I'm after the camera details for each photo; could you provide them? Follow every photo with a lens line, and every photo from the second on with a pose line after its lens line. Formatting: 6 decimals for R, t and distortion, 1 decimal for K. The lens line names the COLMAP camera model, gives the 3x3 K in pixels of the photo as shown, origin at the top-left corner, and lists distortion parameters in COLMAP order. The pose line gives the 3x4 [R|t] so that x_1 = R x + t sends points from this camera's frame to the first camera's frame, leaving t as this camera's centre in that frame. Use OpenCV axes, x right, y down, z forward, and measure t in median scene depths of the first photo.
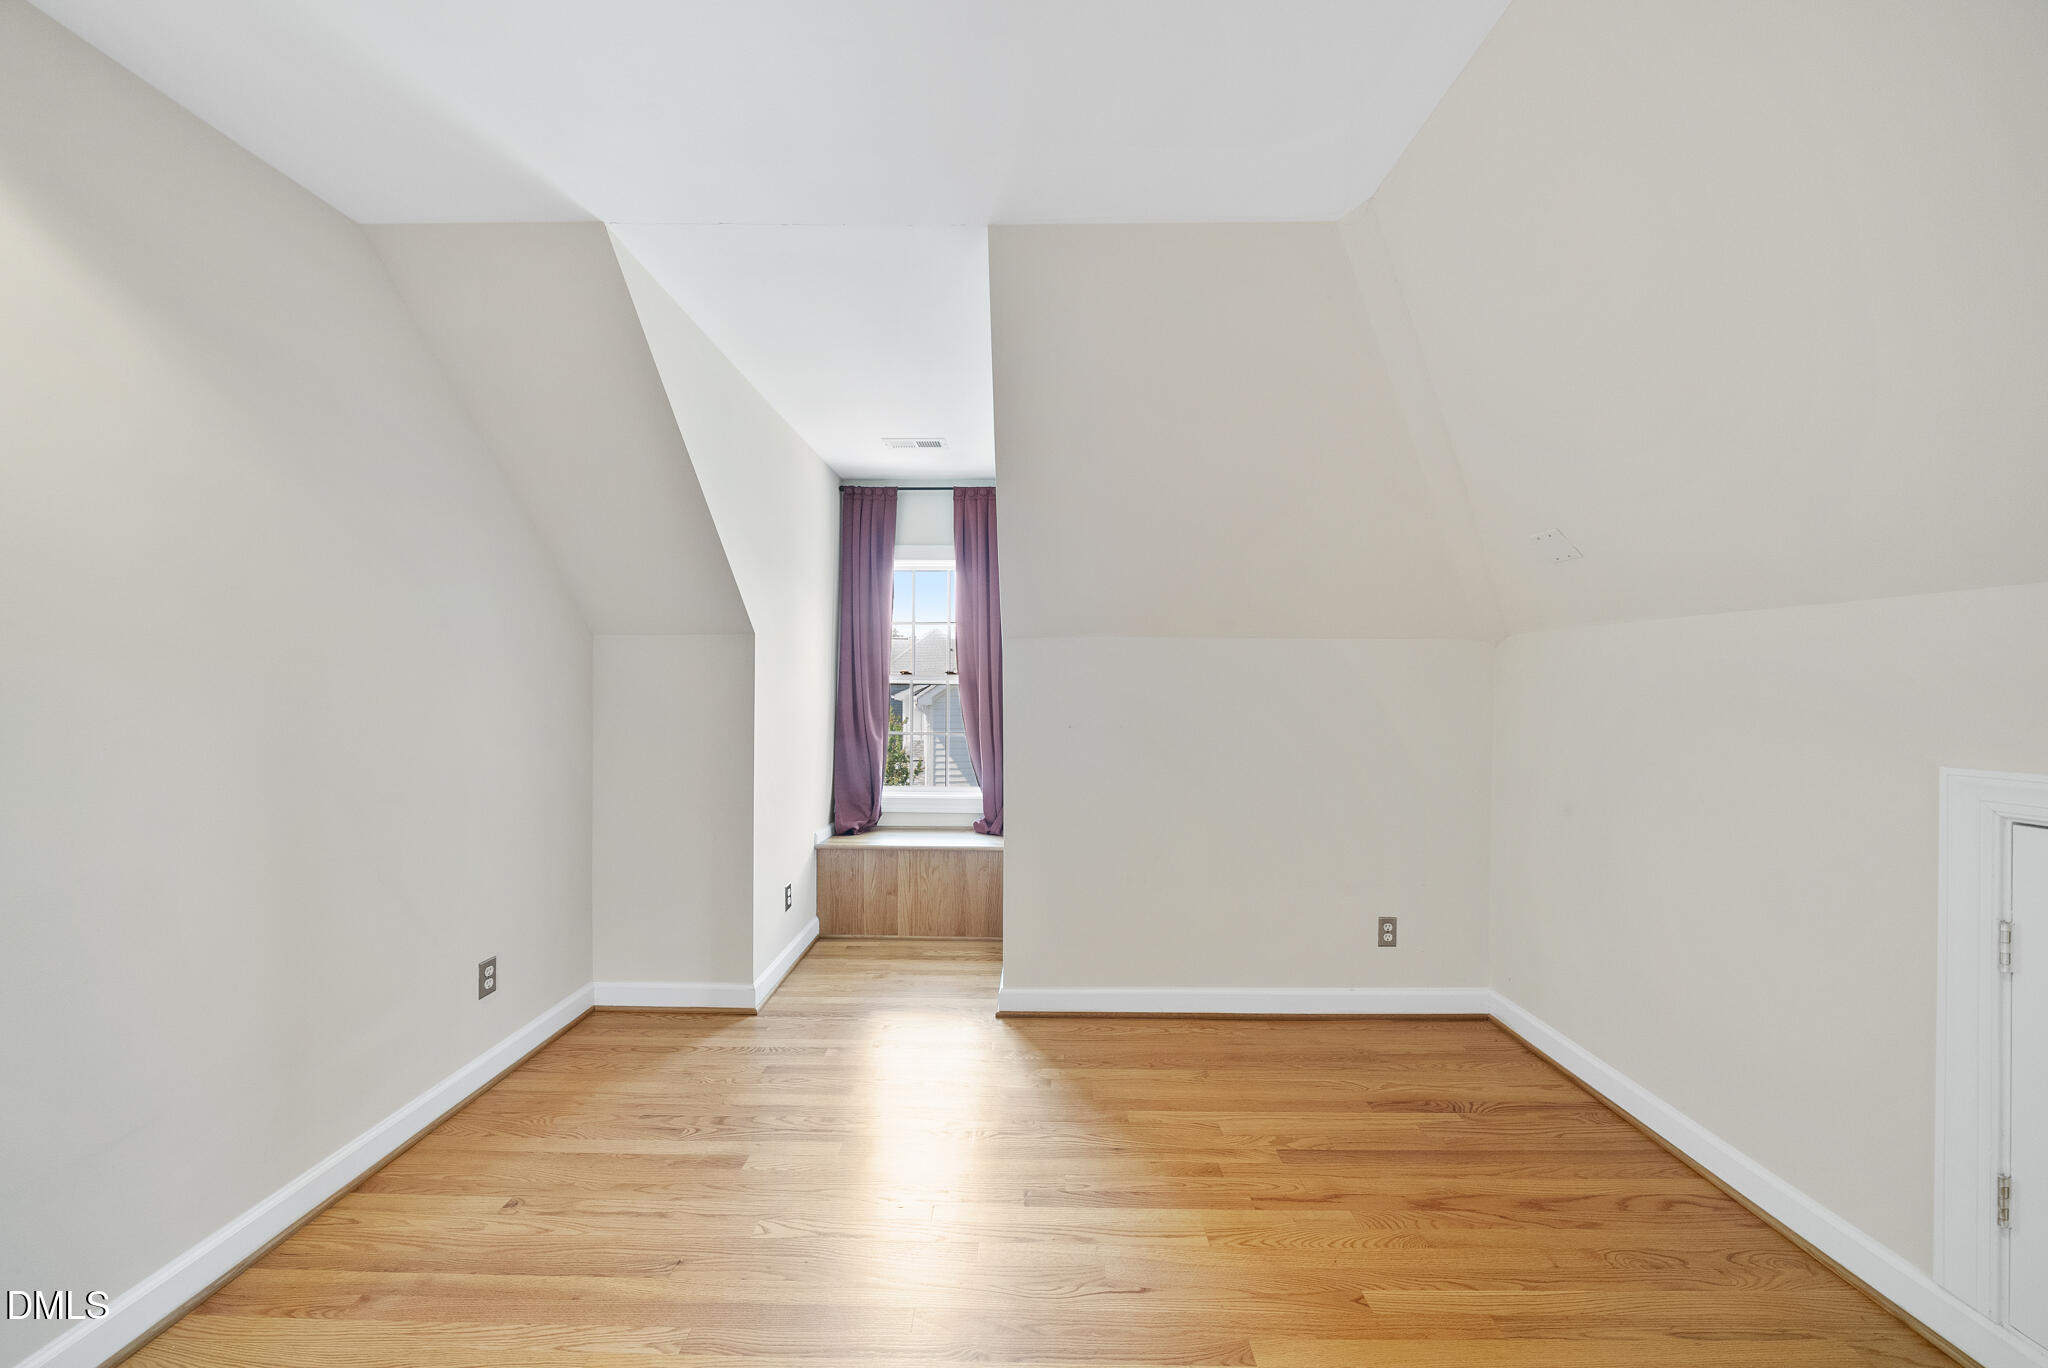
lens RADIAL K [[702.5, 0, 1021.6], [0, 702.5, 685.2], [0, 0, 1]] dist [-0.007971, 0.000496]
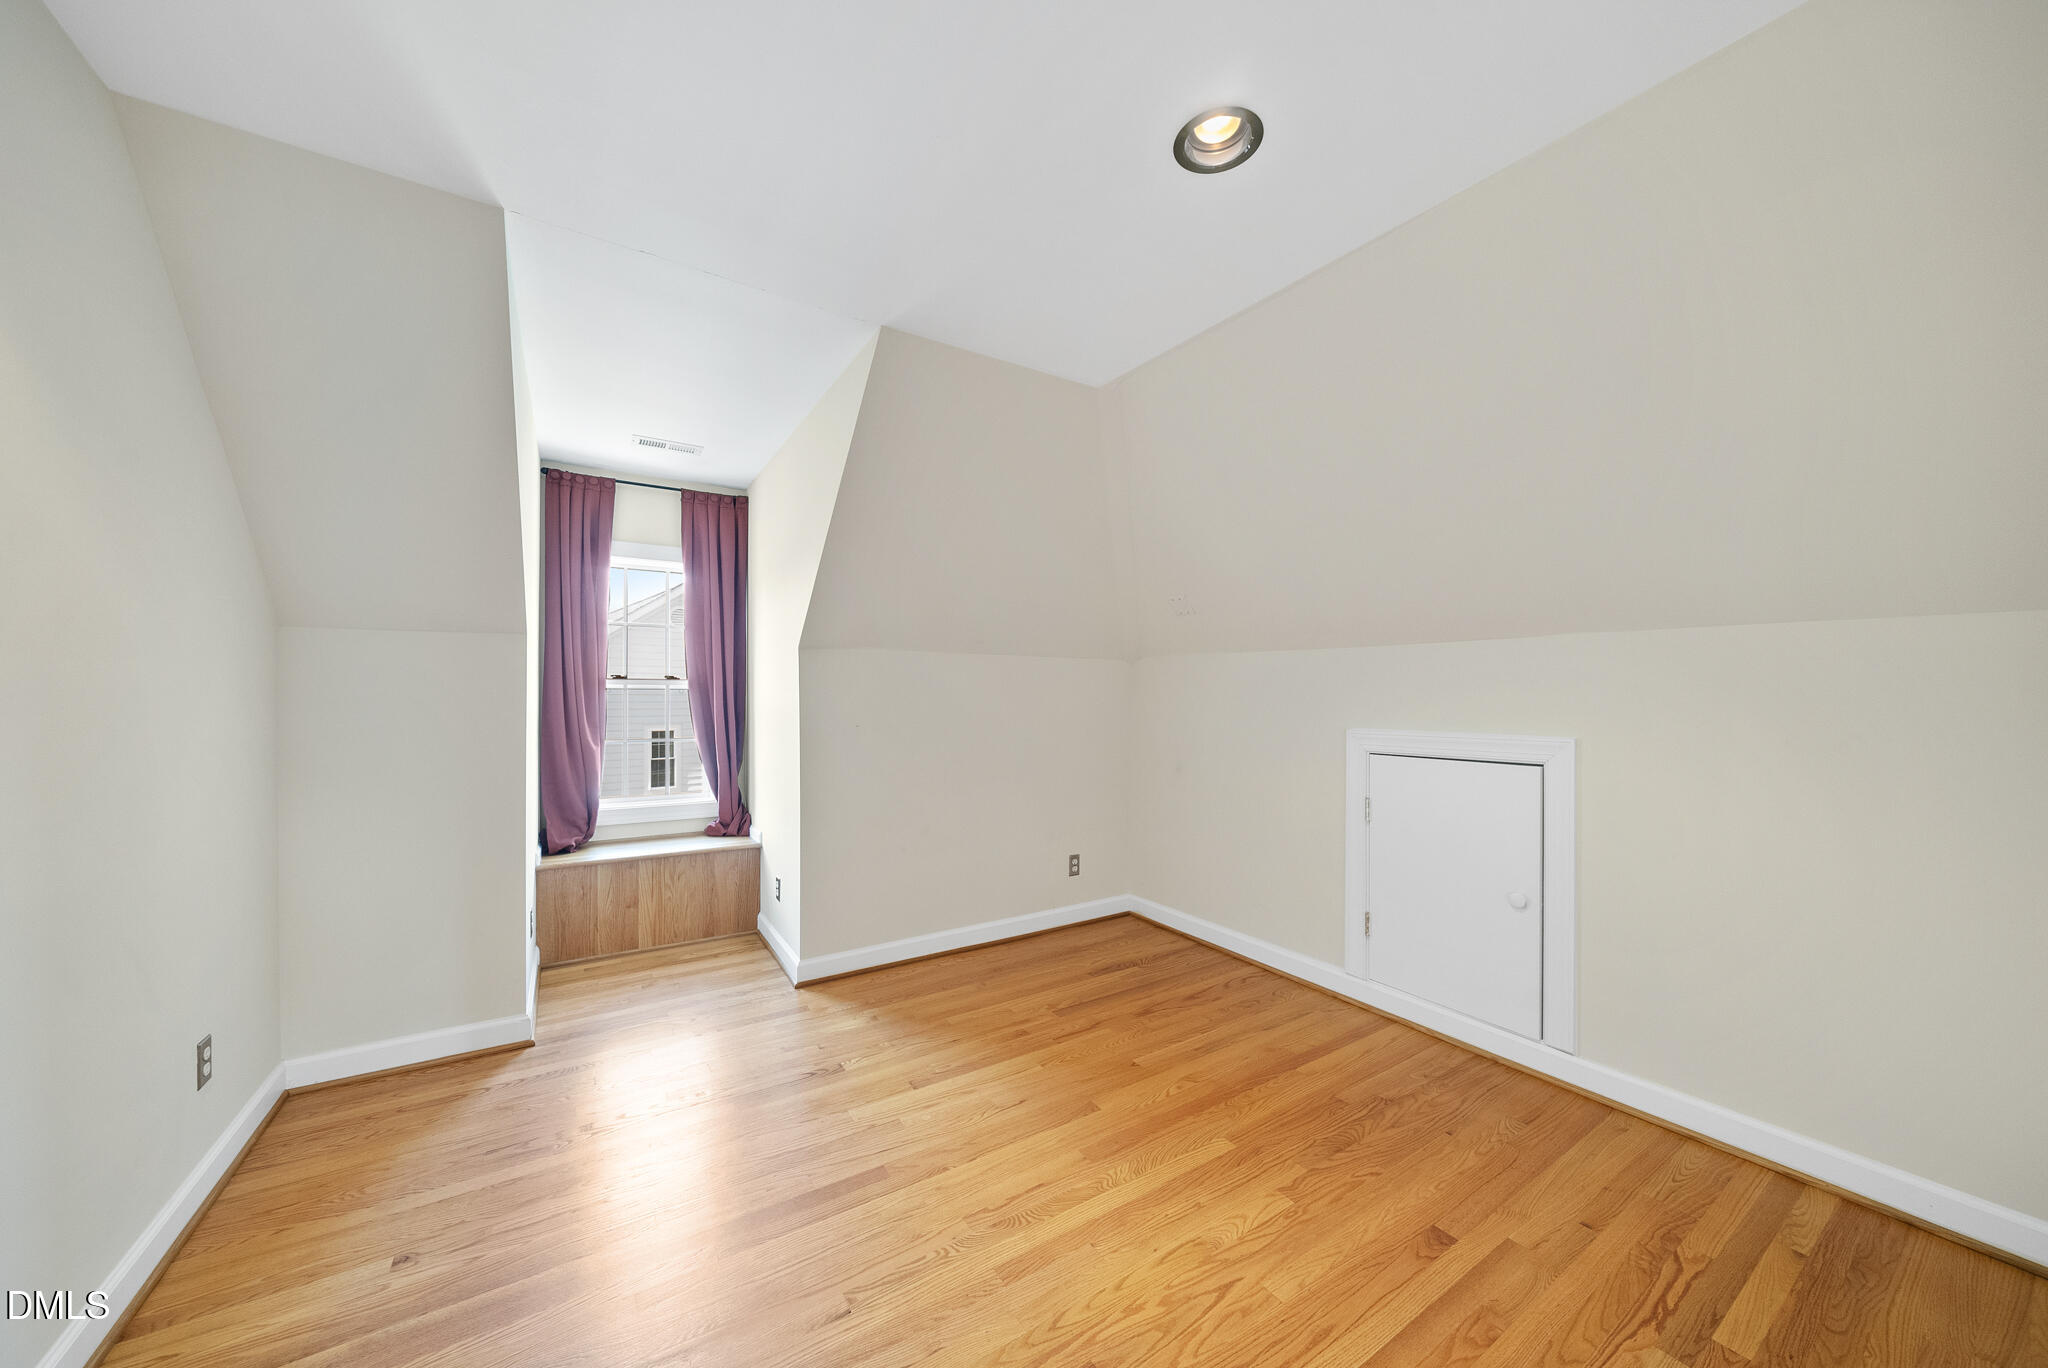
lens RADIAL K [[702.5, 0, 1023.2], [0, 702.5, 693.9], [0, 0, 1]] dist [-0.007971, 0.000496]
pose [[0.836267, -0.002019, 0.548319, -0.356887], [-0.001305, 0.999983, 0.005671, -0.001204], [-0.548321, -0.005458, 0.836250, -0.131643]]
